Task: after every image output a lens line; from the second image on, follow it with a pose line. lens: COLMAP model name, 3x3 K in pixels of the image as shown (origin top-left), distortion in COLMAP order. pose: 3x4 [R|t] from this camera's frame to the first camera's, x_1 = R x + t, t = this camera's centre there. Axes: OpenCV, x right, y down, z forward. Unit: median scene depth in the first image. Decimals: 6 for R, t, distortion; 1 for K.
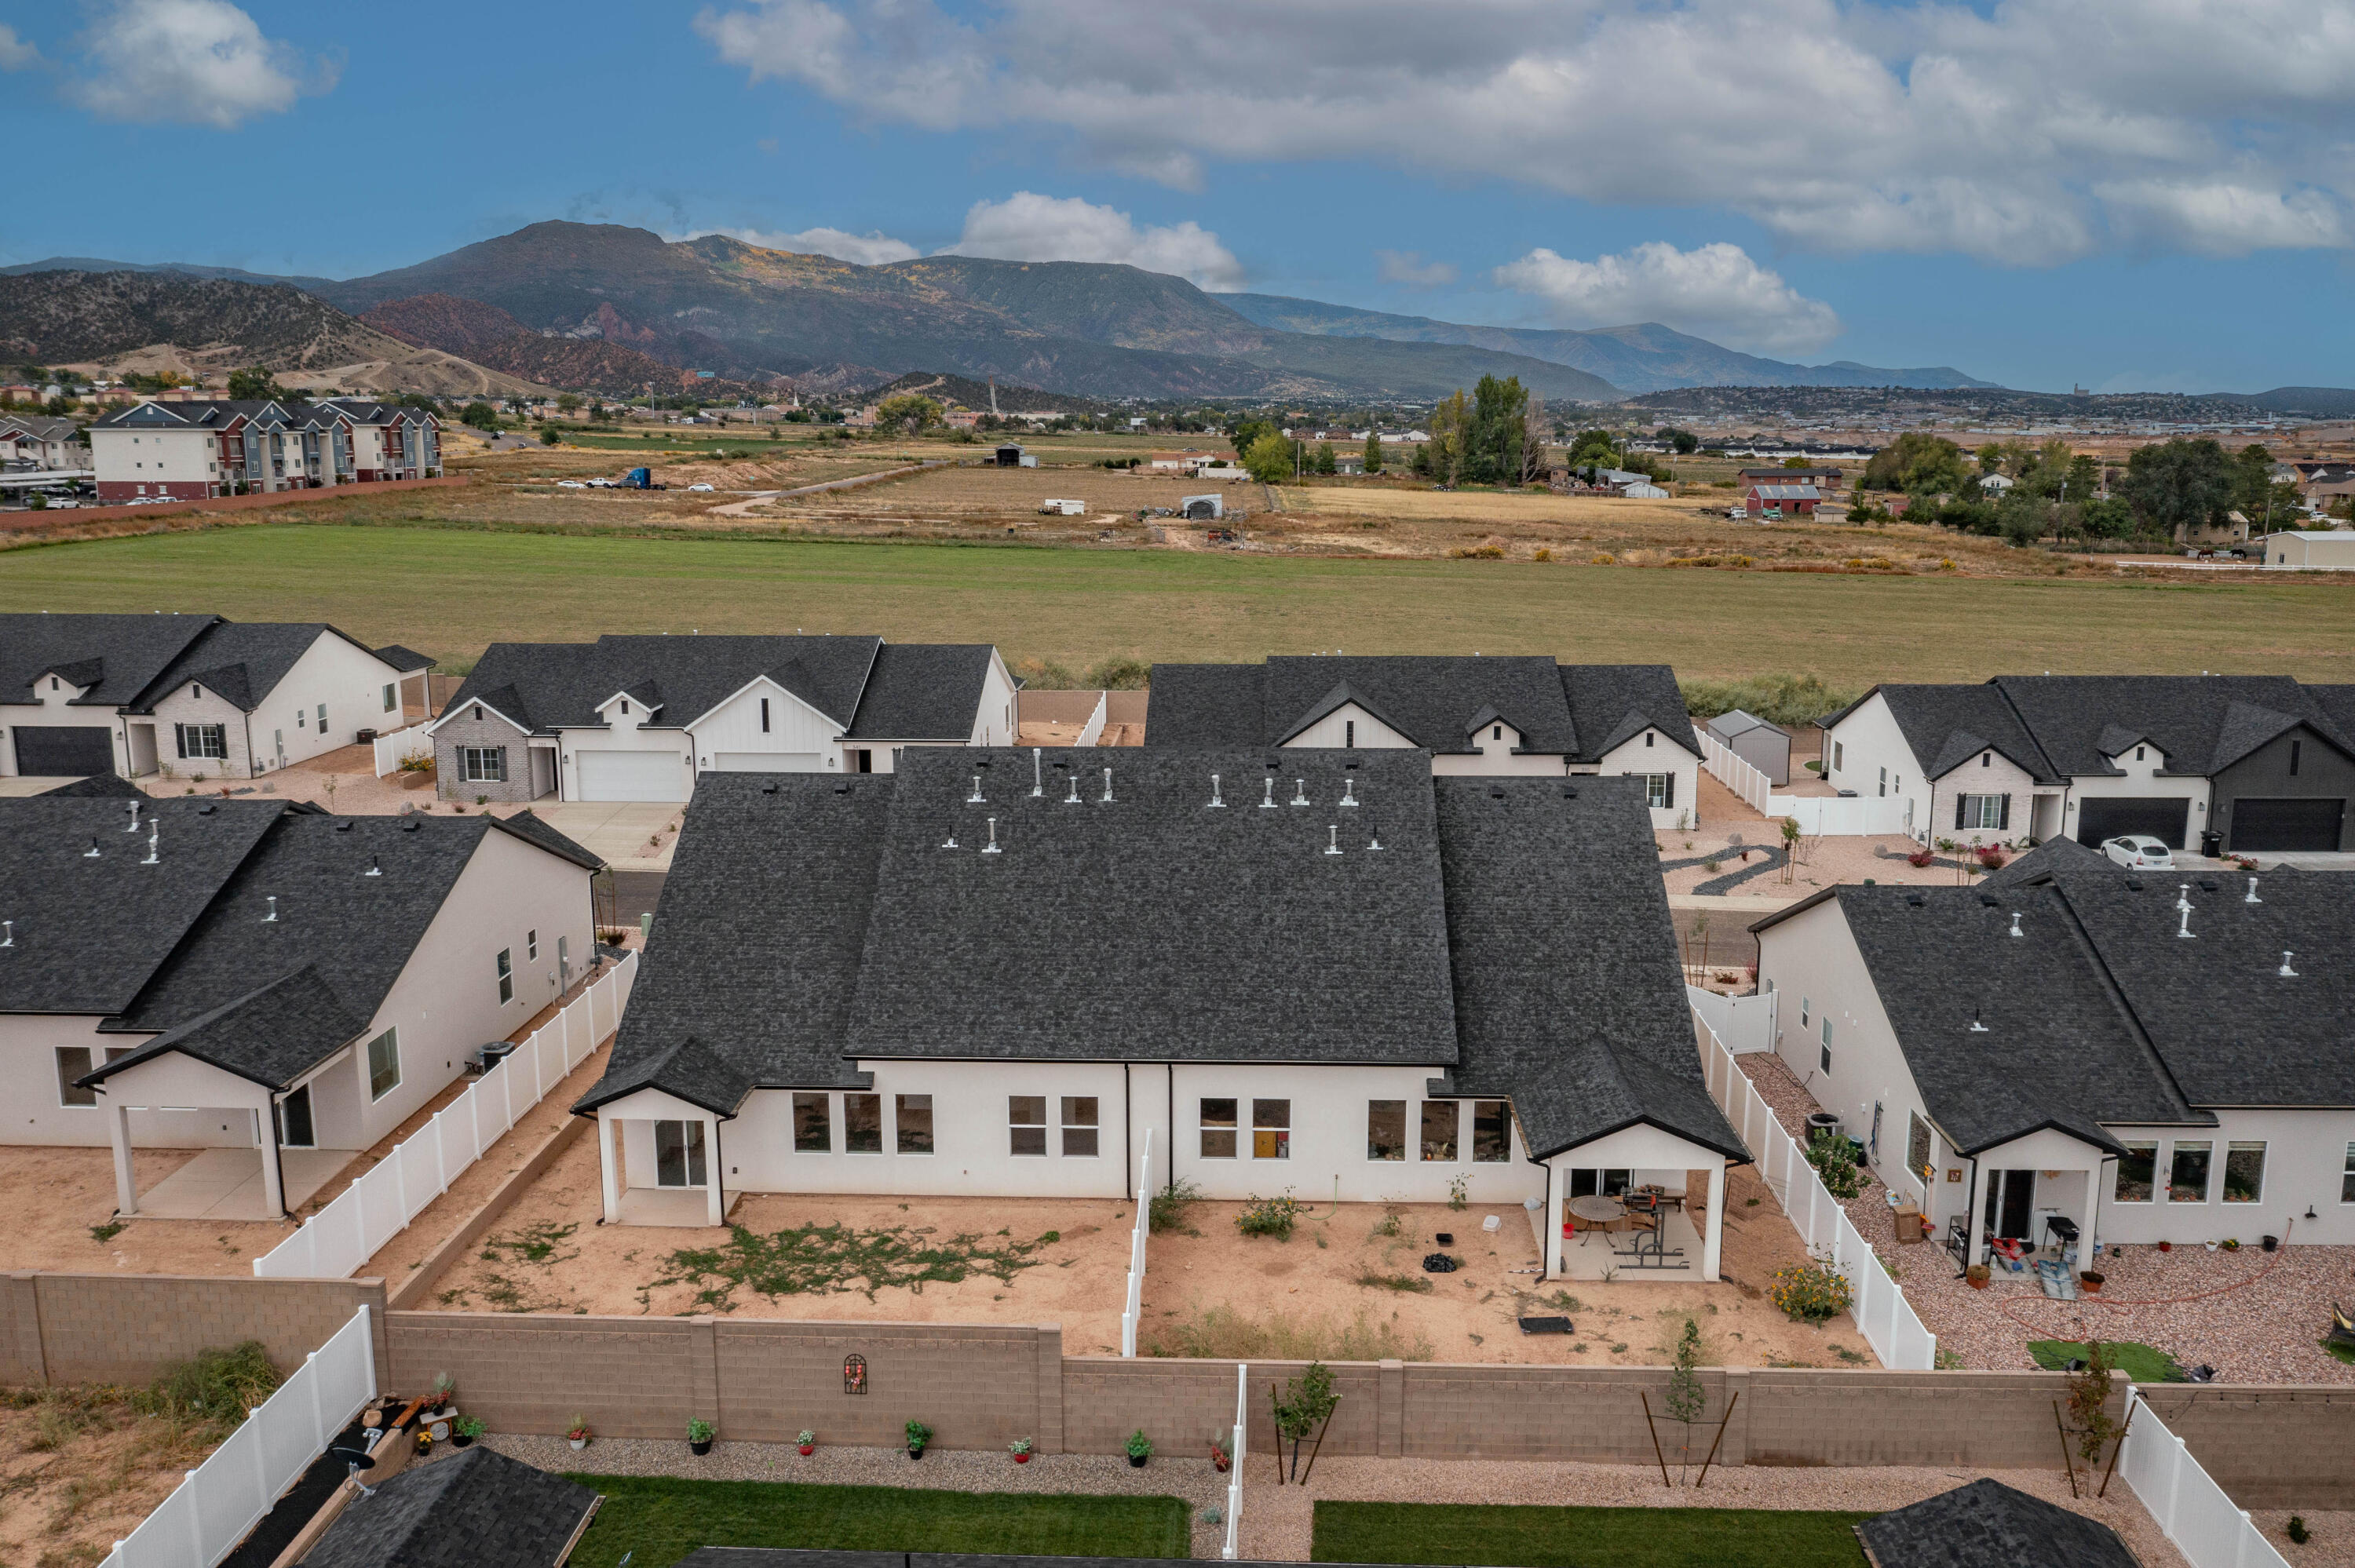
lens RADIAL K [[1850.2, 0, 1179.9], [0, 1850.2, 777.0], [0, 0, 1]] dist [-0.009460, 0.006307]
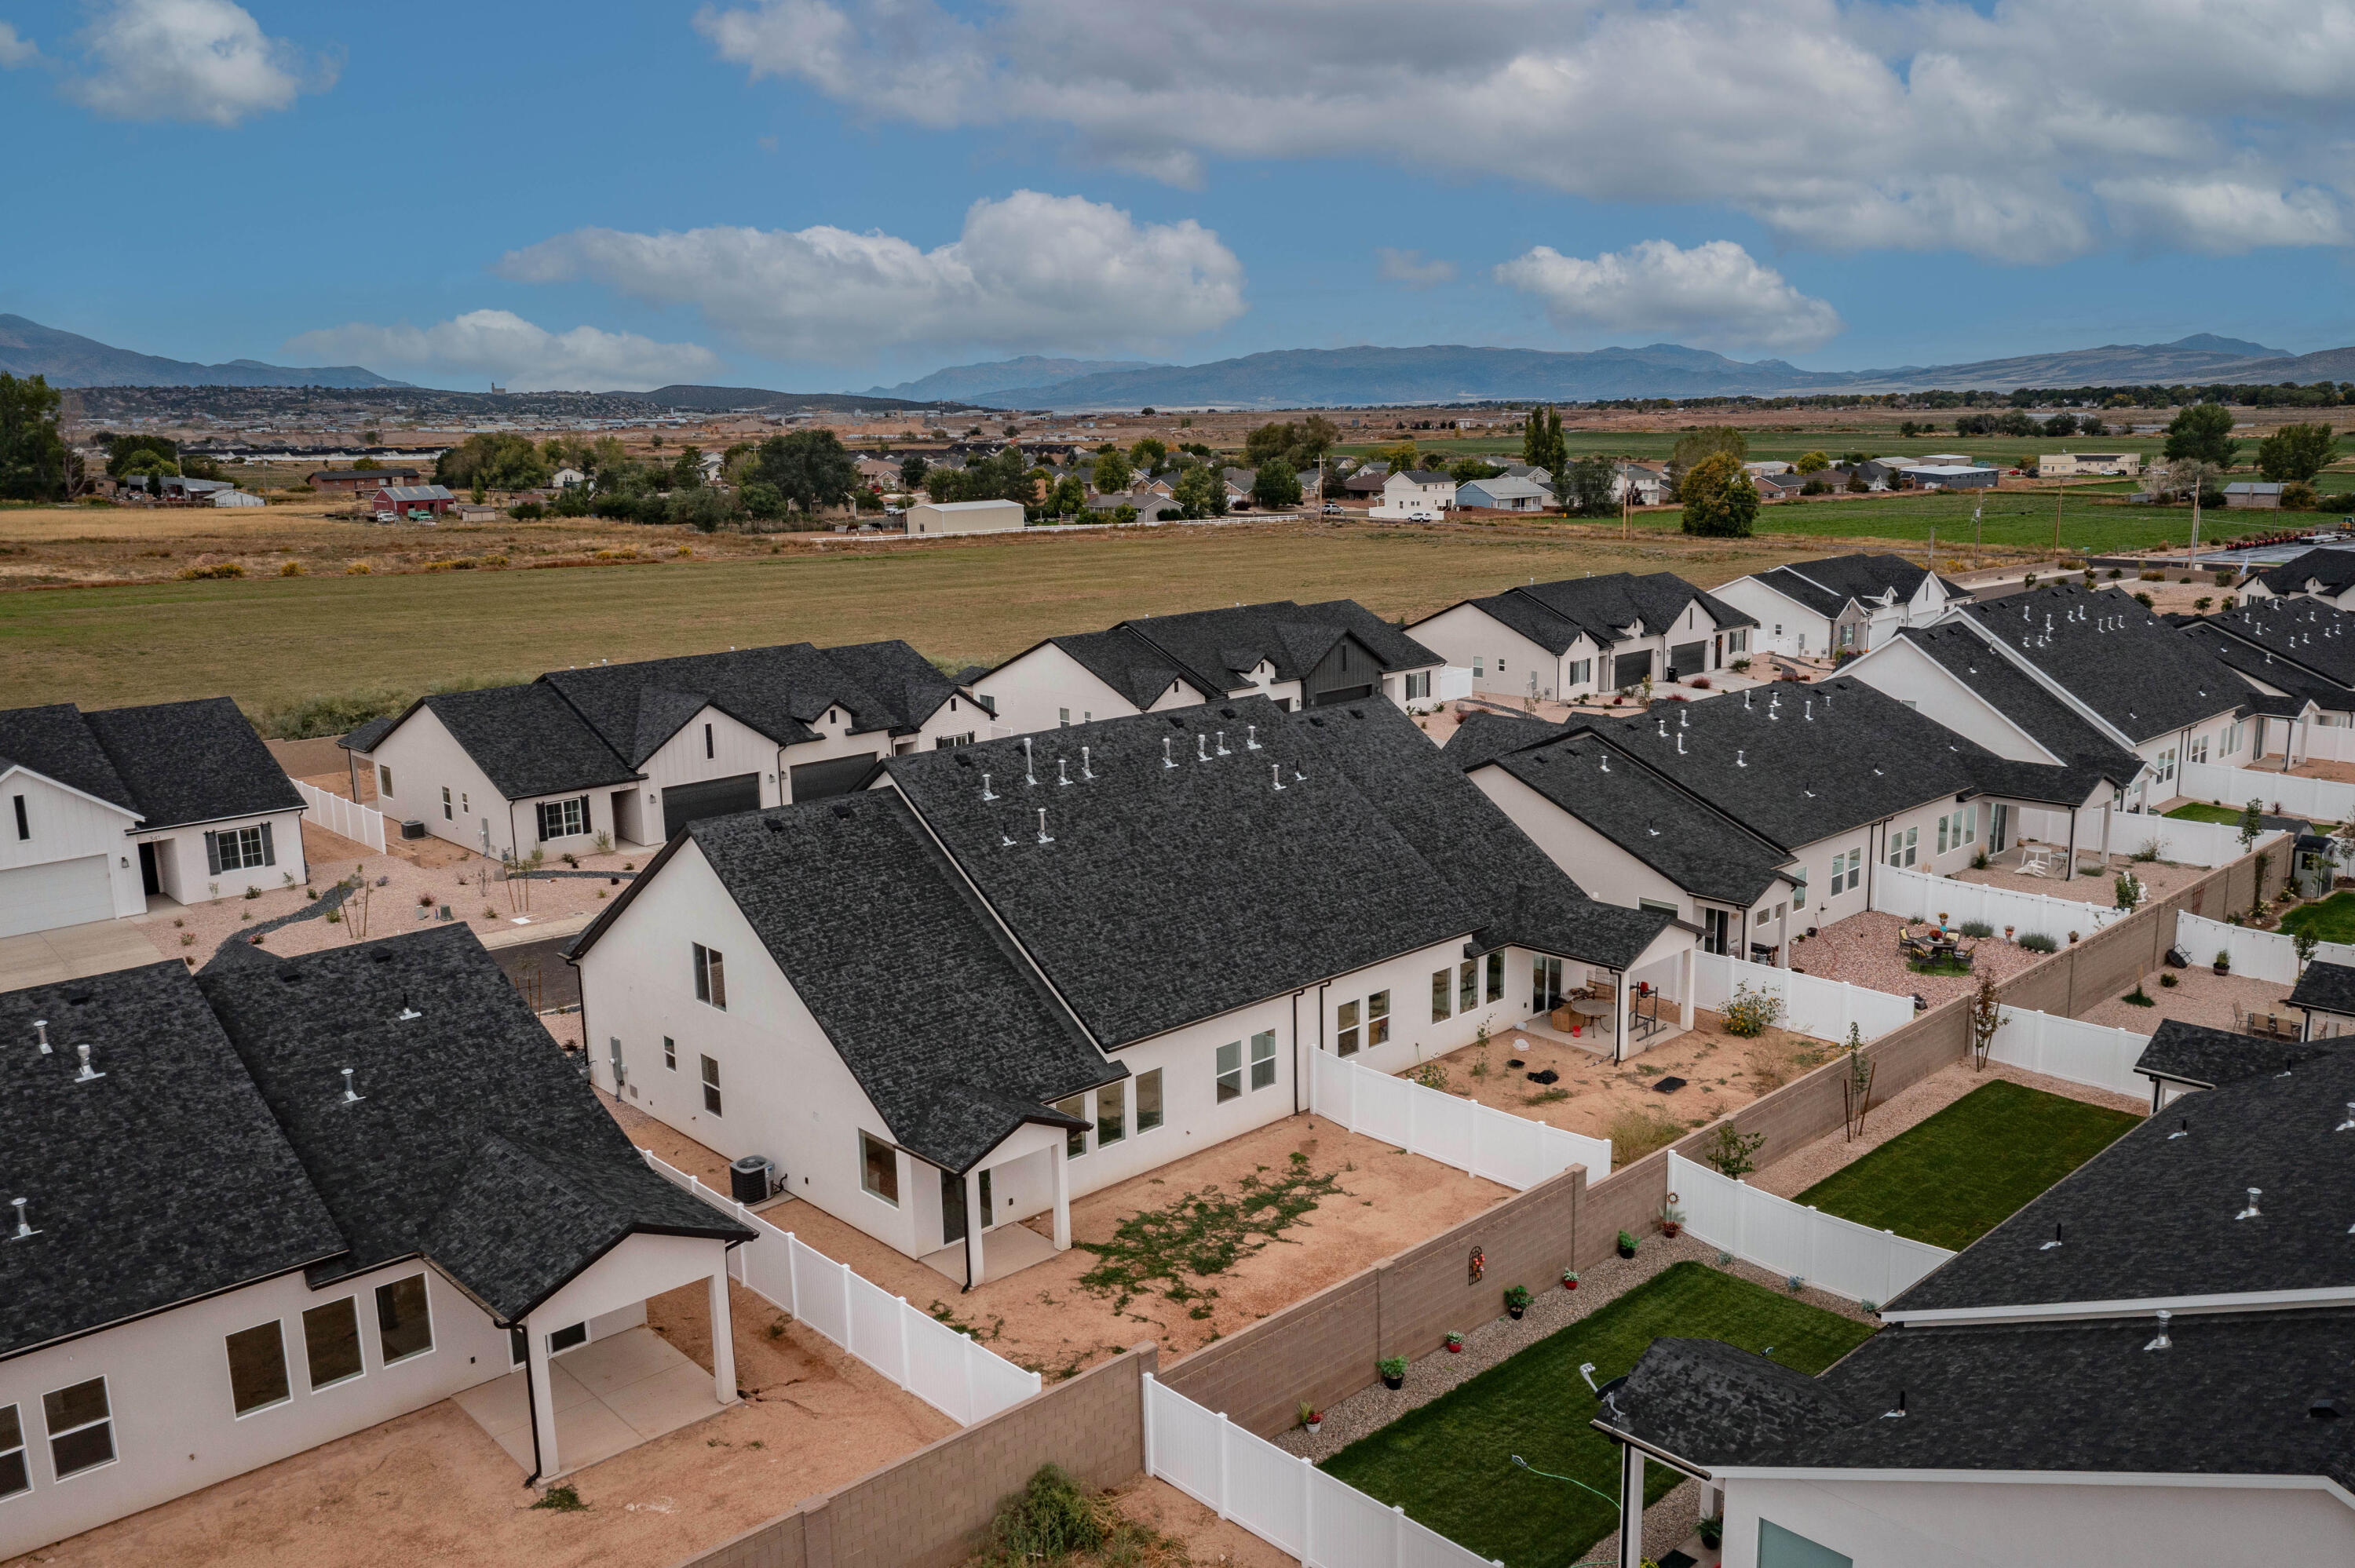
lens RADIAL K [[1850.2, 0, 1174.8], [0, 1850.2, 781.3], [0, 0, 1]] dist [-0.009460, 0.006307]
pose [[0.700477, -0.152803, 0.697125, -0.389940], [0.150747, 0.986450, 0.064748, -0.024411], [-0.697572, 0.059735, 0.714020, 0.116847]]
